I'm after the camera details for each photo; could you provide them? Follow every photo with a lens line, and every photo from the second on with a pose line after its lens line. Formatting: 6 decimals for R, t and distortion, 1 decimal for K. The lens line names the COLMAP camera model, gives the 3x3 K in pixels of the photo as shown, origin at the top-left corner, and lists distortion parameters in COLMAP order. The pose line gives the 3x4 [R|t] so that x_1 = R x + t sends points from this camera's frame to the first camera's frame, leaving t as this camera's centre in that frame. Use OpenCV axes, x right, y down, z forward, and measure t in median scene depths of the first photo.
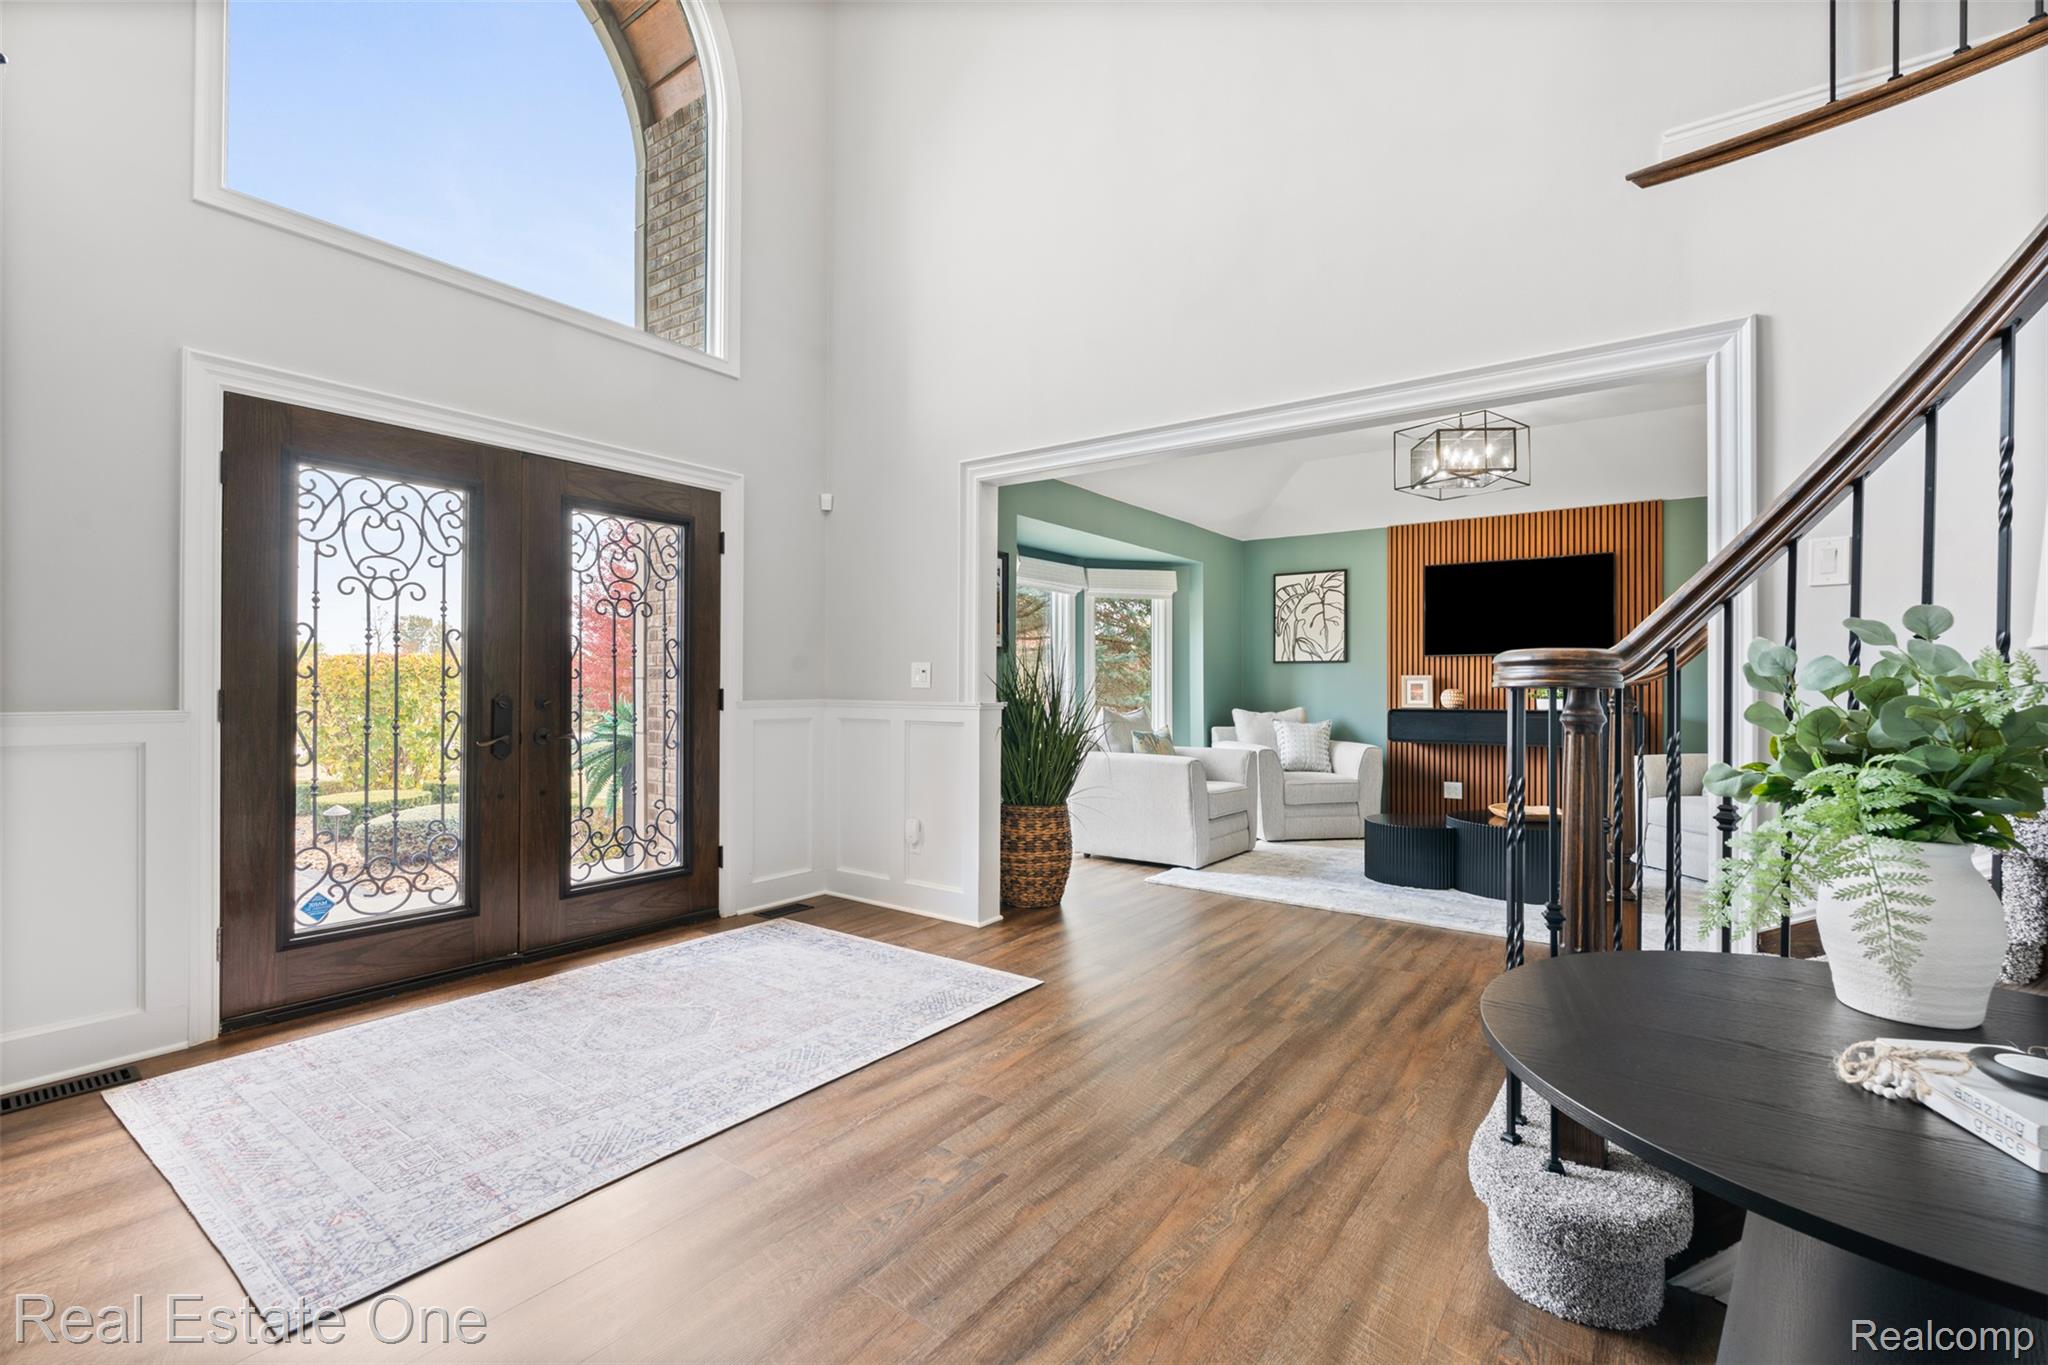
lens RADIAL K [[892.3, 0, 1033.1], [0, 892.3, 674.2], [0, 0, 1]] dist [0.002194, 0.000099]
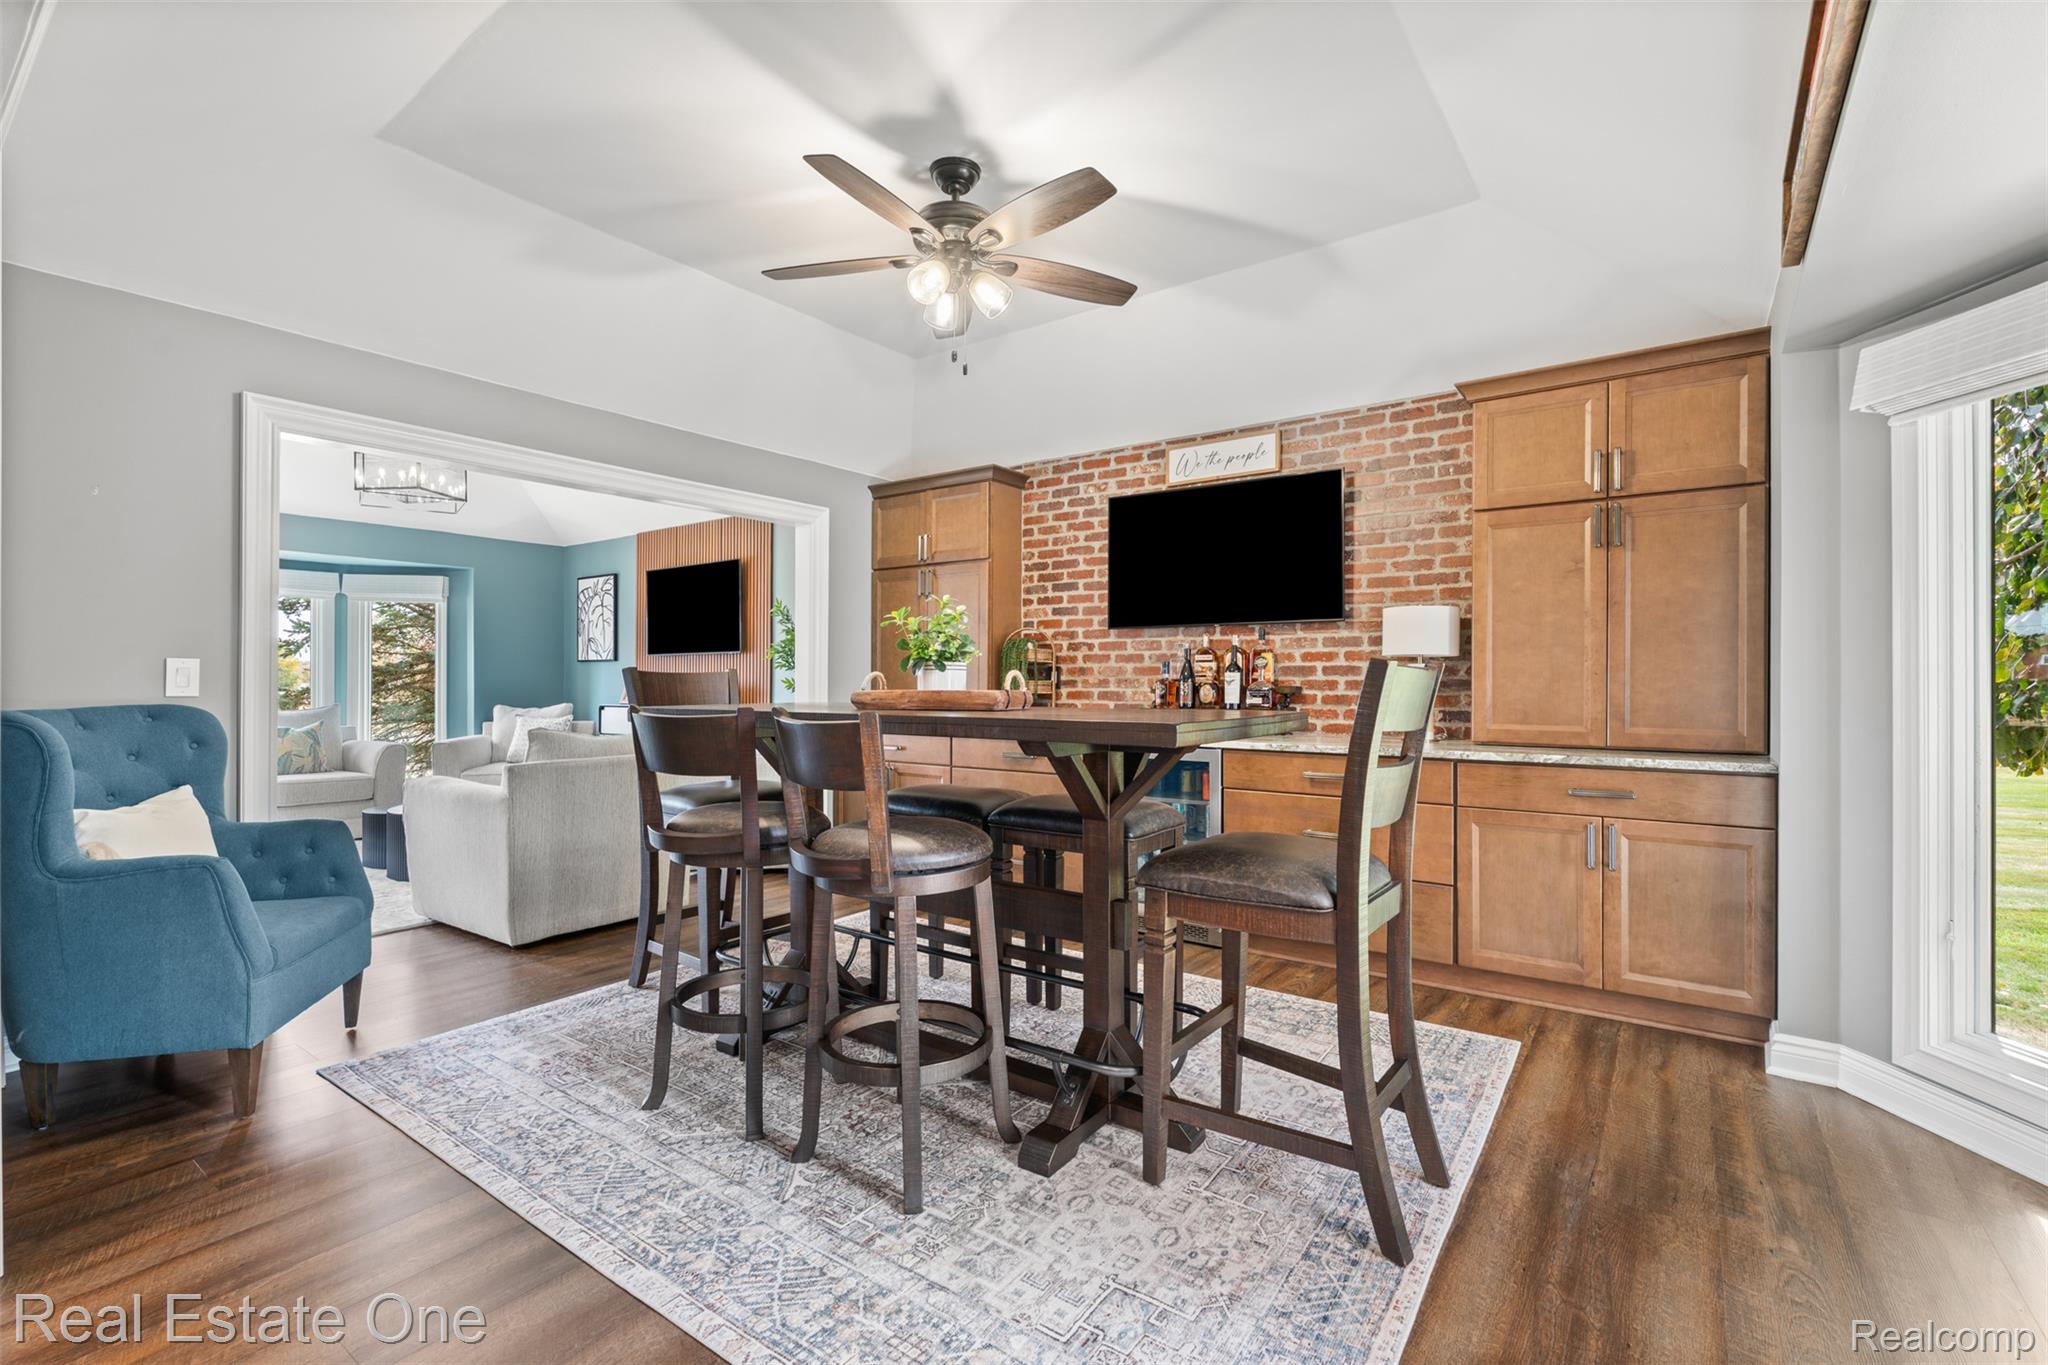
lens RADIAL K [[914.8, 0, 1021.6], [0, 914.8, 672.1], [0, 0, 1]] dist [-0.000446, -0.000197]
pose [[0.999997, -0.002464, -0.000546, 0.850939], [0.002464, 0.999996, -0.001052, 0.001997], [0.000548, 0.001050, 0.999999, -0.089202]]
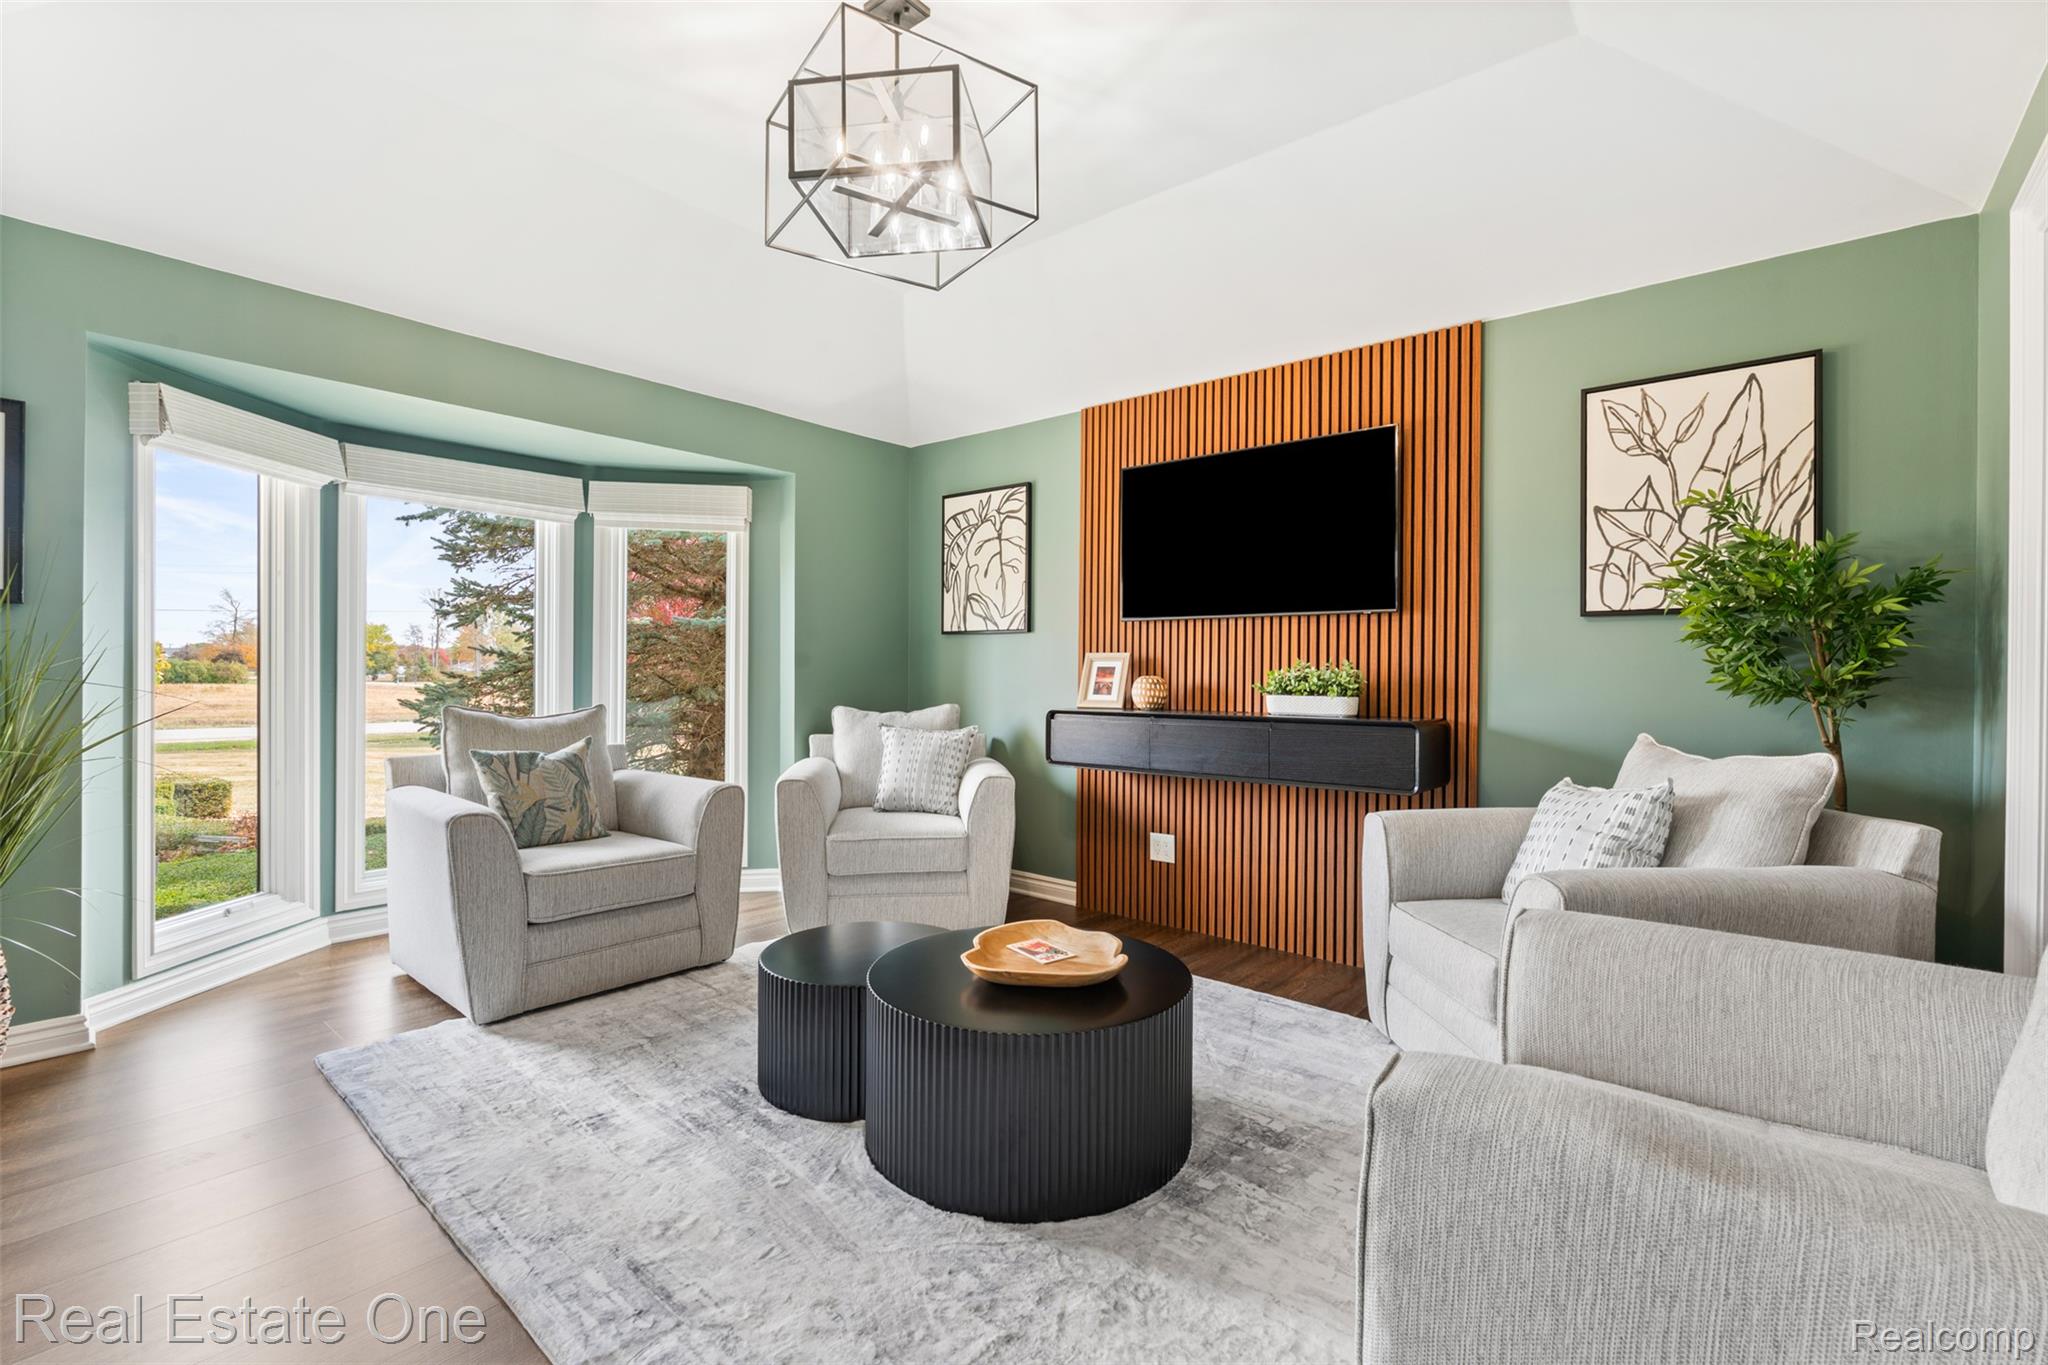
lens RADIAL K [[909.3, 0, 1027.2], [0, 909.3, 662.7], [0, 0, 1]] dist [-0.002299, -0.000166]
pose [[0.998034, 0.003841, -0.062552, 0.397393], [-0.003523, 0.999980, 0.005198, 0.004708], [0.062570, -0.004967, 0.998028, 0.374594]]
